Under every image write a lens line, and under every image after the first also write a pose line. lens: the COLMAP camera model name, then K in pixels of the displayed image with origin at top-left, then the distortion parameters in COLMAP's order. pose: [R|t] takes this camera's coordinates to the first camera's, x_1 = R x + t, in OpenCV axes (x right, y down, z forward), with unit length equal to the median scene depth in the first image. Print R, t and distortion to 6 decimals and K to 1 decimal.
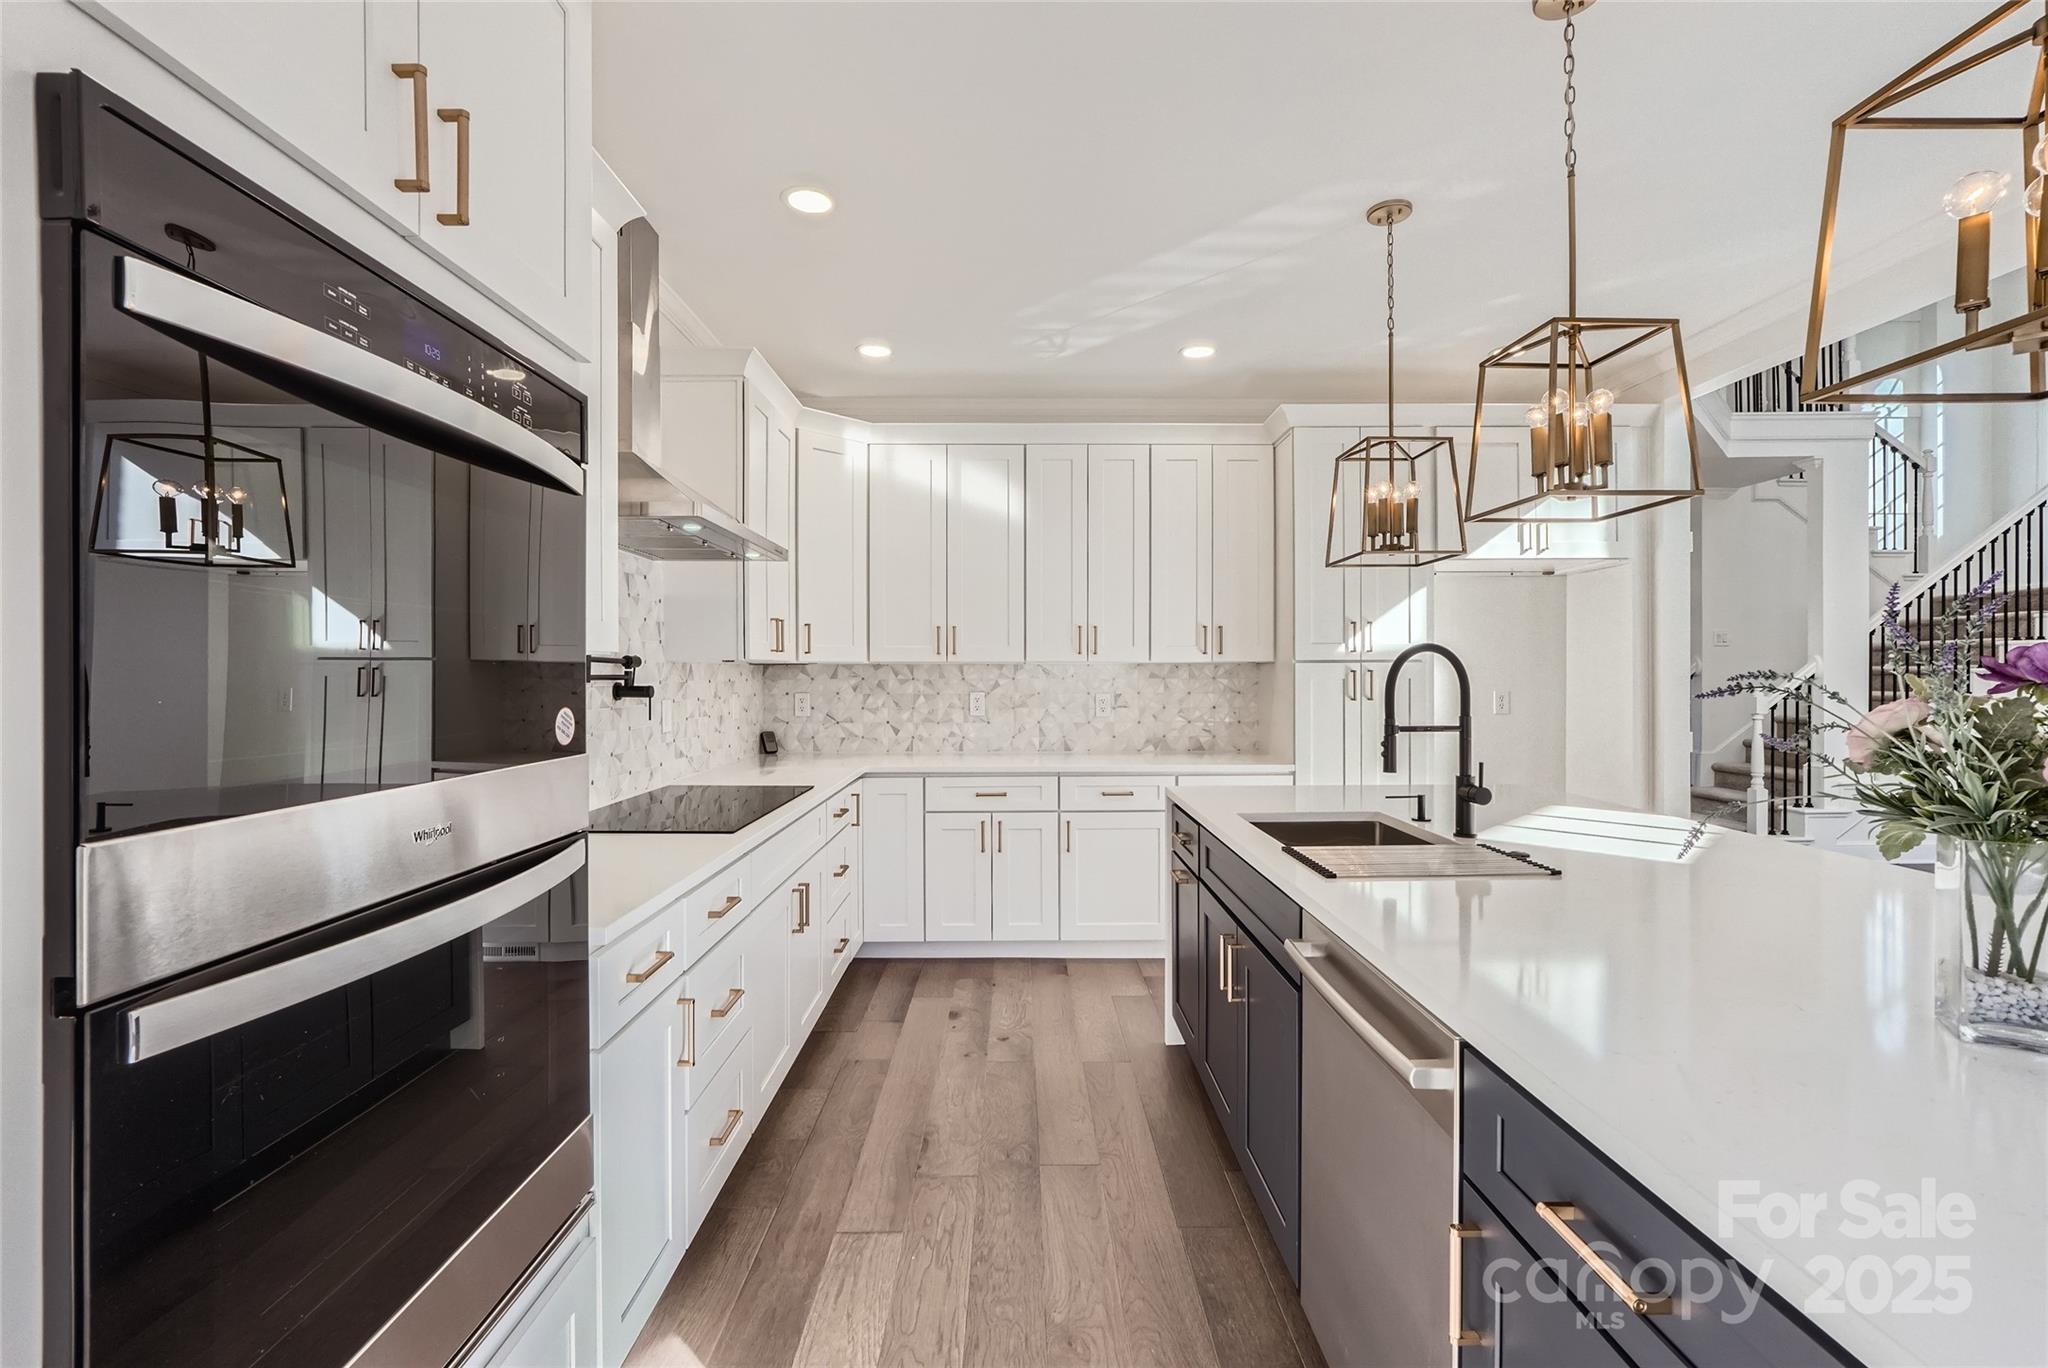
lens RADIAL K [[879.5, 0, 1033.0], [0, 879.5, 675.2], [0, 0, 1]] dist [0.003657, 0.003110]
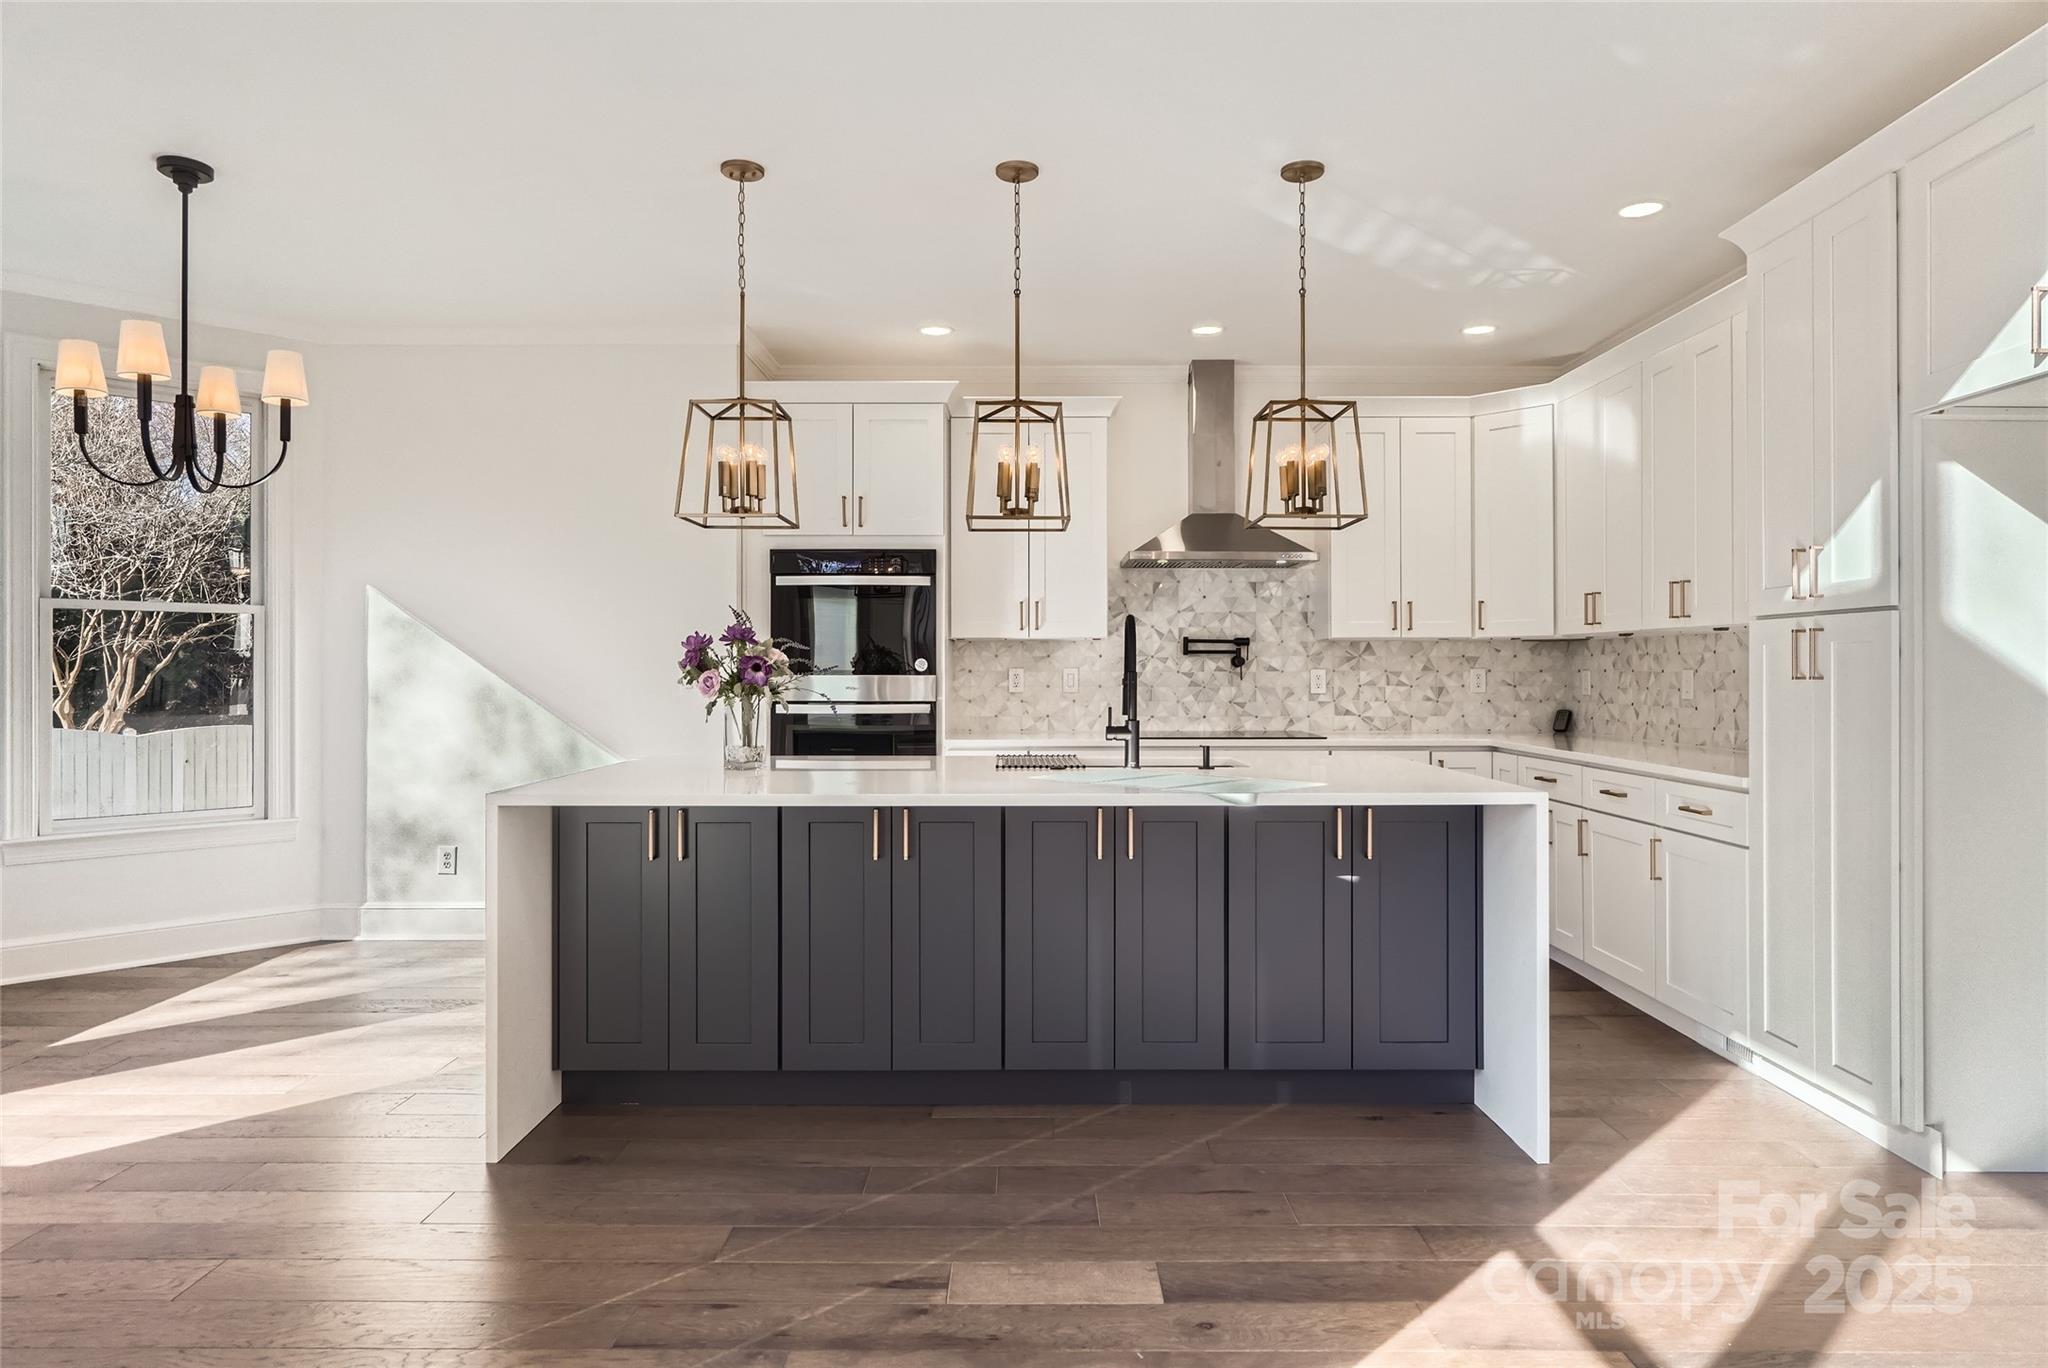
lens RADIAL K [[1386.8, 0, 1027.2], [0, 1386.8, 675.0], [0, 0, 1]] dist [0.001901, 0.000344]
pose [[-0.040256, 0.004120, -0.999181, 1.229105], [-0.002129, 0.999989, 0.004209, 0.020519], [0.999187, 0.002297, -0.040247, 0.461609]]
